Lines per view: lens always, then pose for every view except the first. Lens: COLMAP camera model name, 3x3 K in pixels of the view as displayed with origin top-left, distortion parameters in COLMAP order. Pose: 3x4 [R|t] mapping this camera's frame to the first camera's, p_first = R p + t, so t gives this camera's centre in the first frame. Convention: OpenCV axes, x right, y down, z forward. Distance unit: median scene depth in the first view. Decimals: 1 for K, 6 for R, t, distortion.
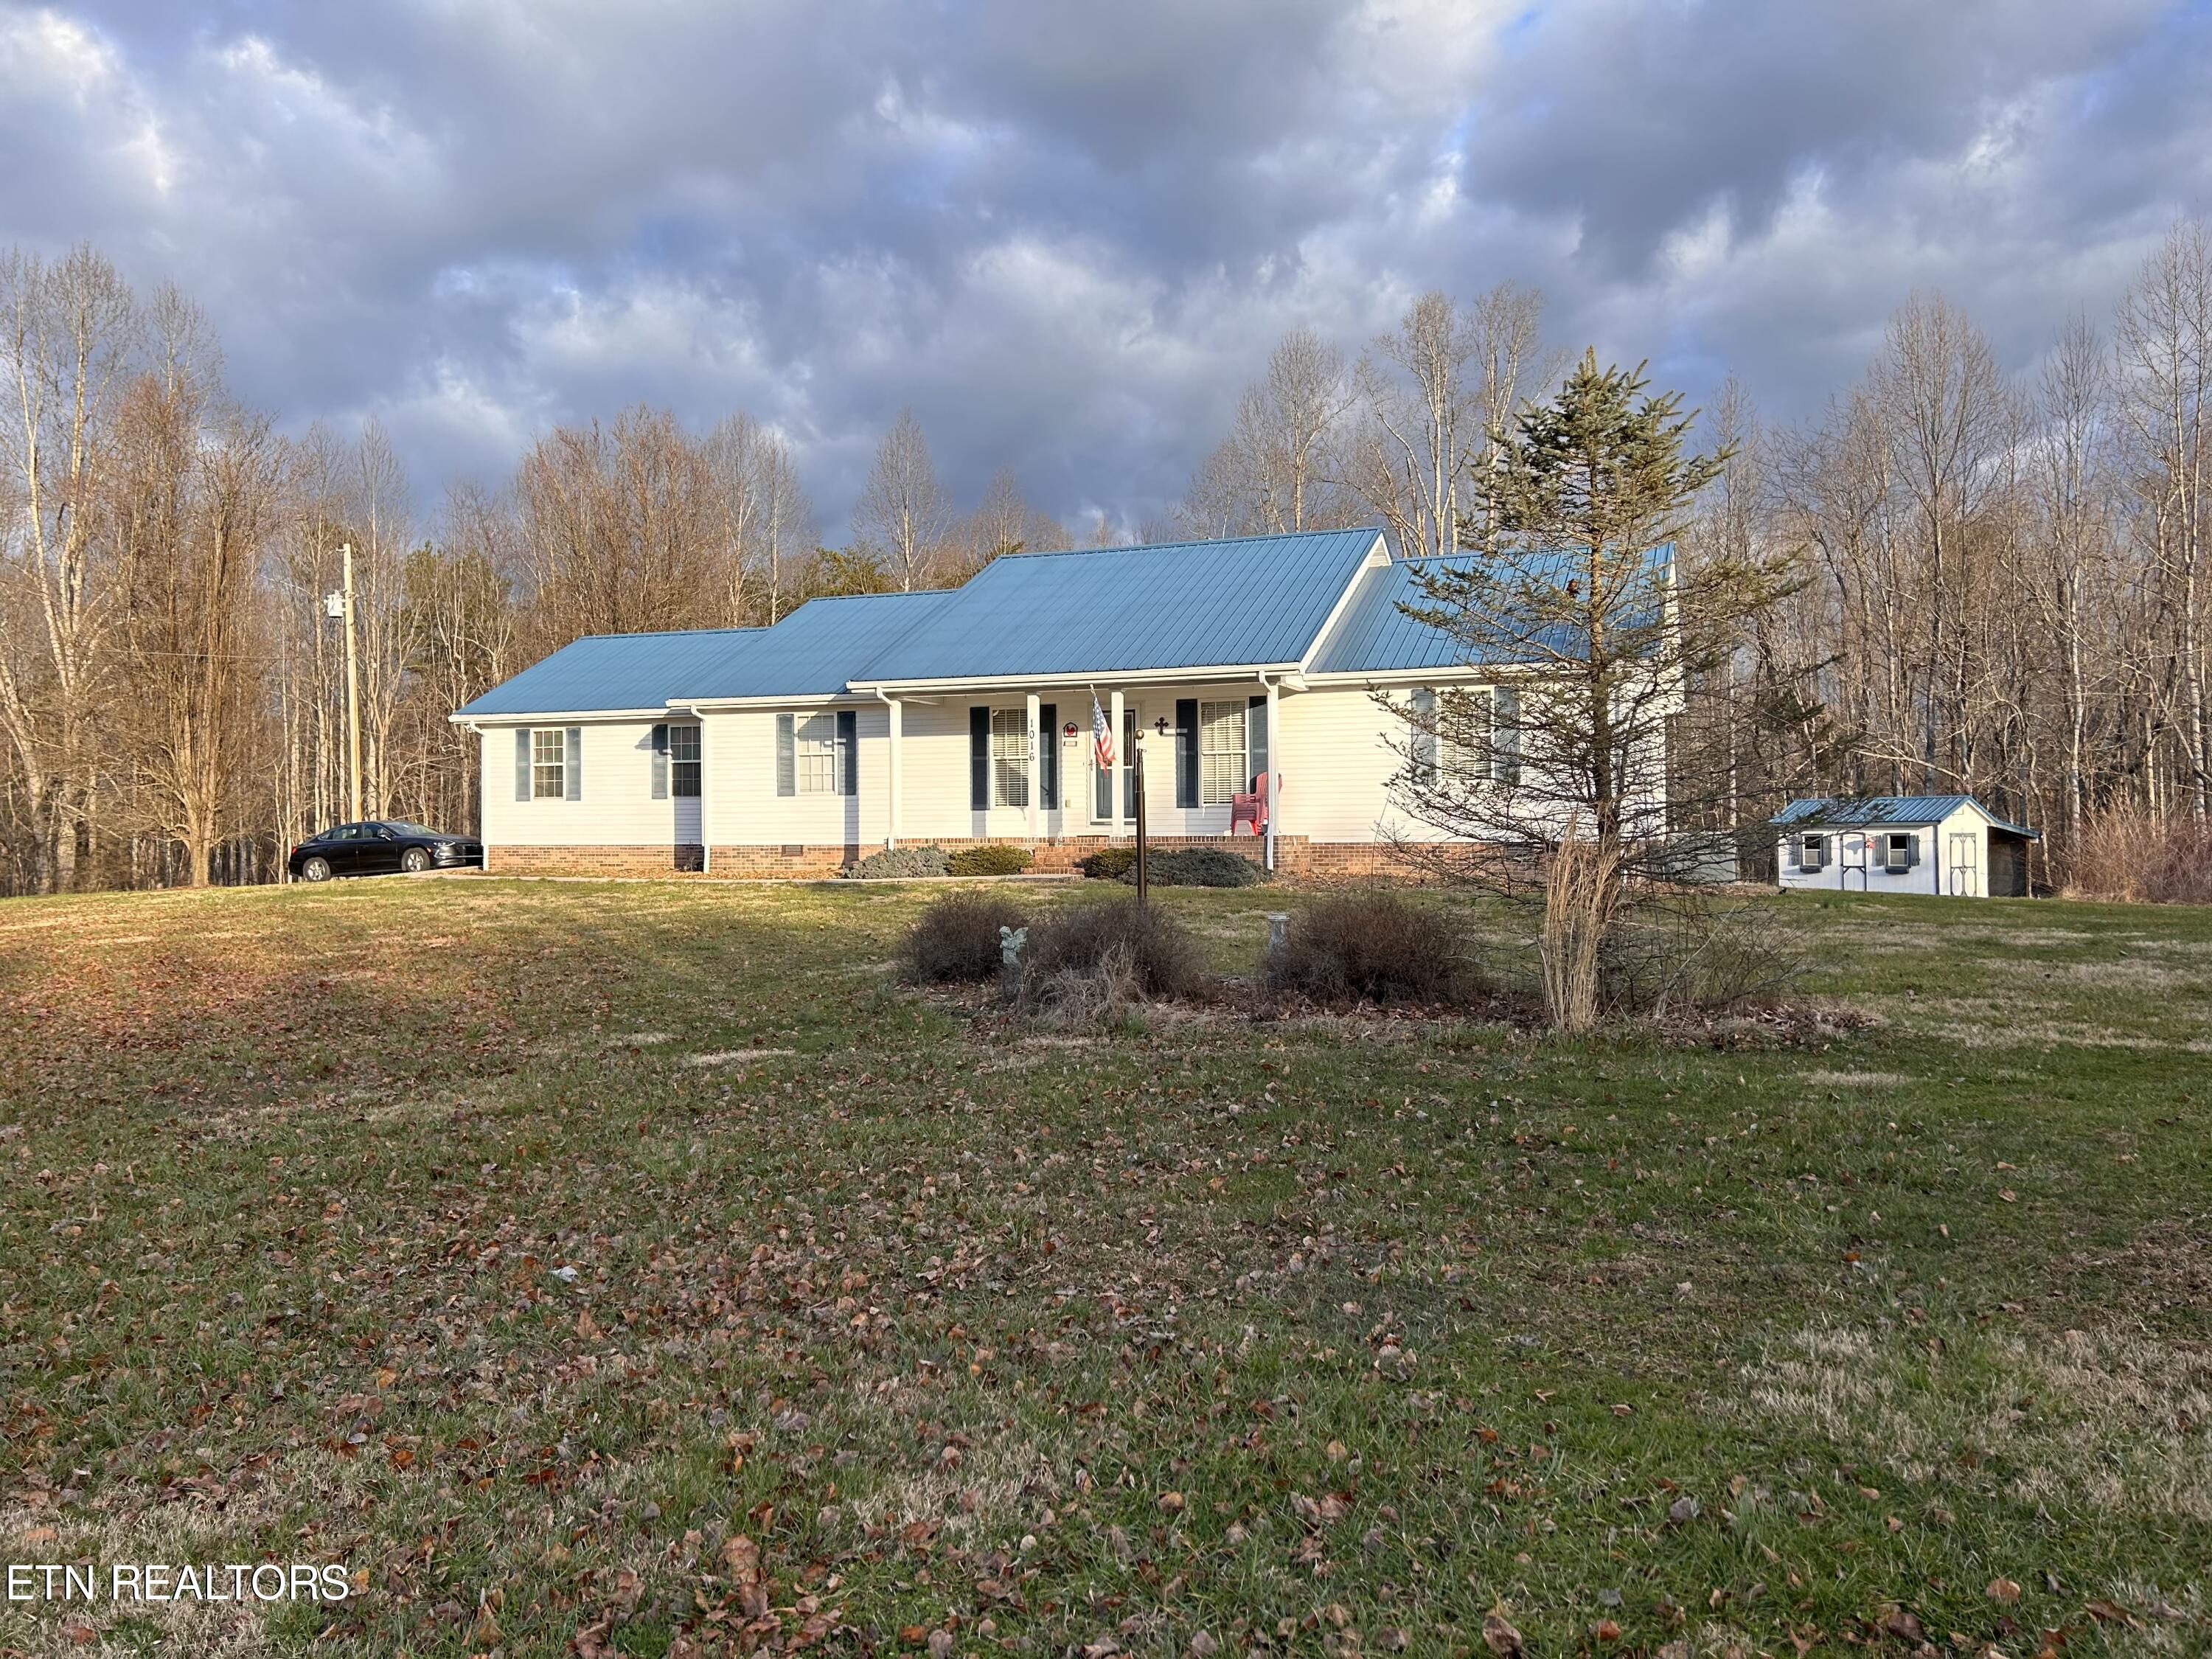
lens RADIAL K [[1673.3, 0, 1105.8], [0, 1673.3, 830.6], [0, 0, 1]] dist [0.039752, -0.001765]
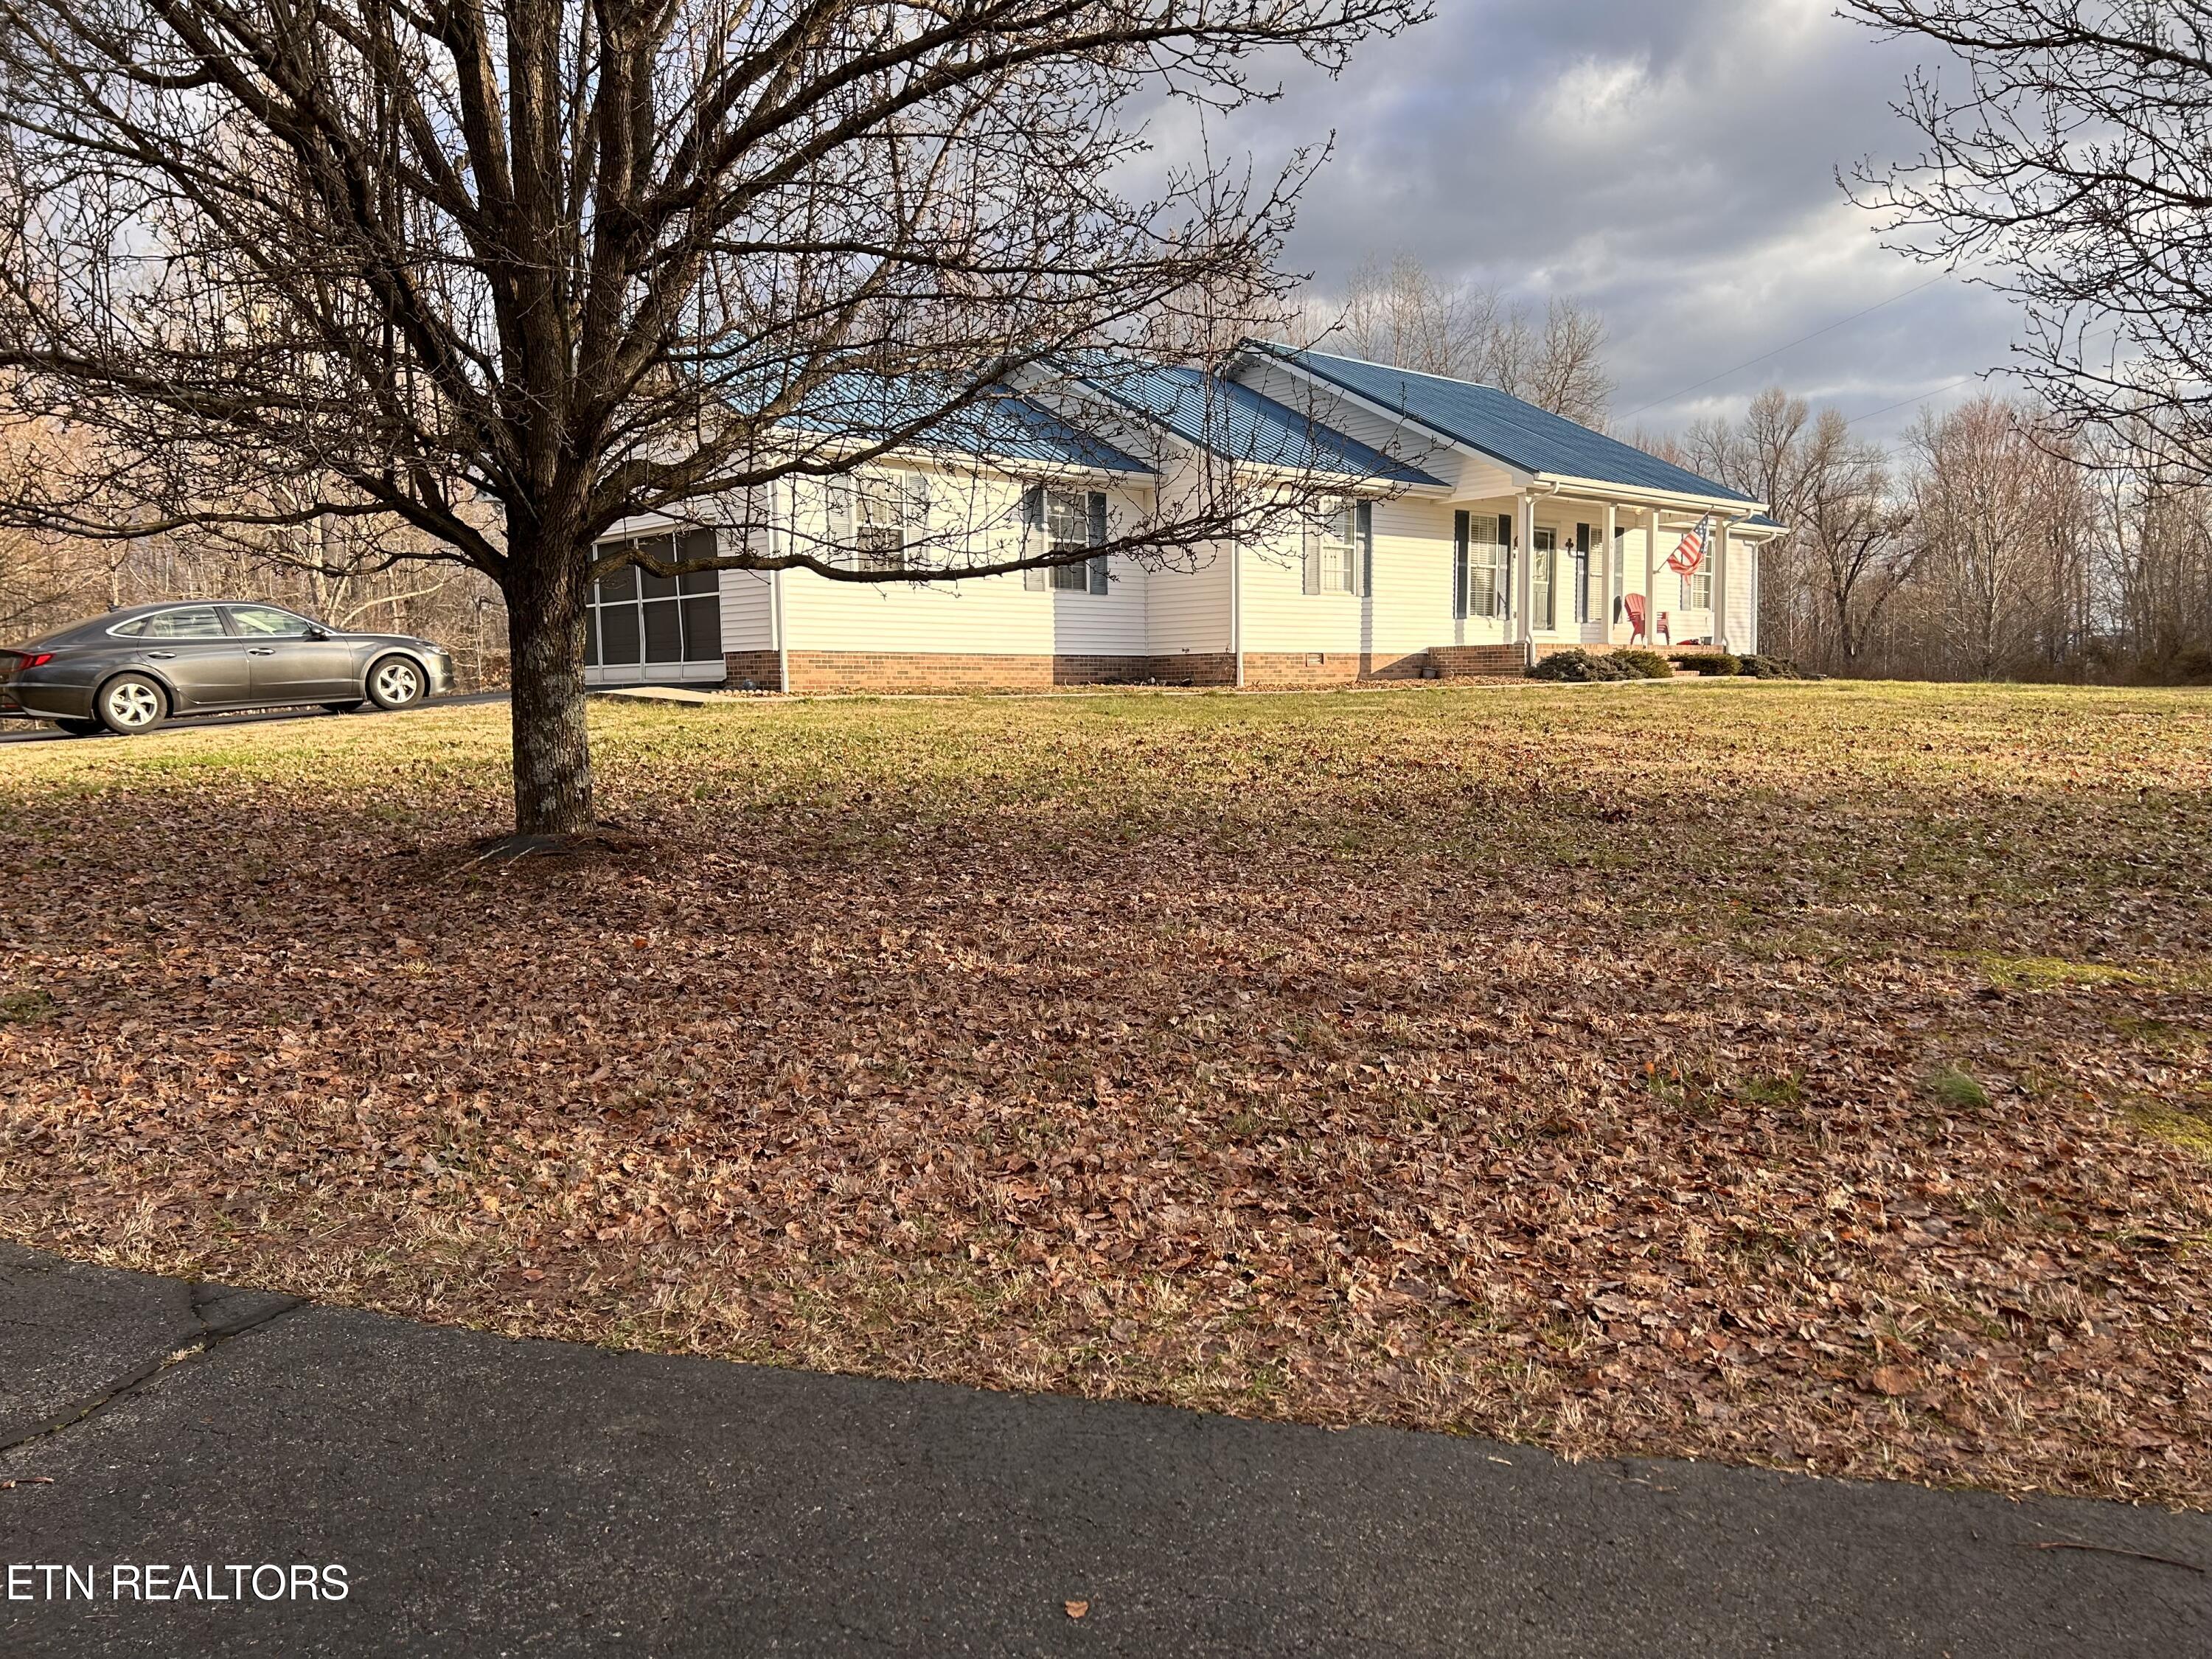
lens RADIAL K [[1673.3, 0, 1106.3], [0, 1673.3, 827.5], [0, 0, 1]] dist [0.039752, -0.001765]
pose [[0.453882, -0.079978, 0.887465, -1.022818], [-0.002155, 0.995862, 0.090849, 0.020028], [-0.891059, -0.043147, 0.451832, 0.715374]]
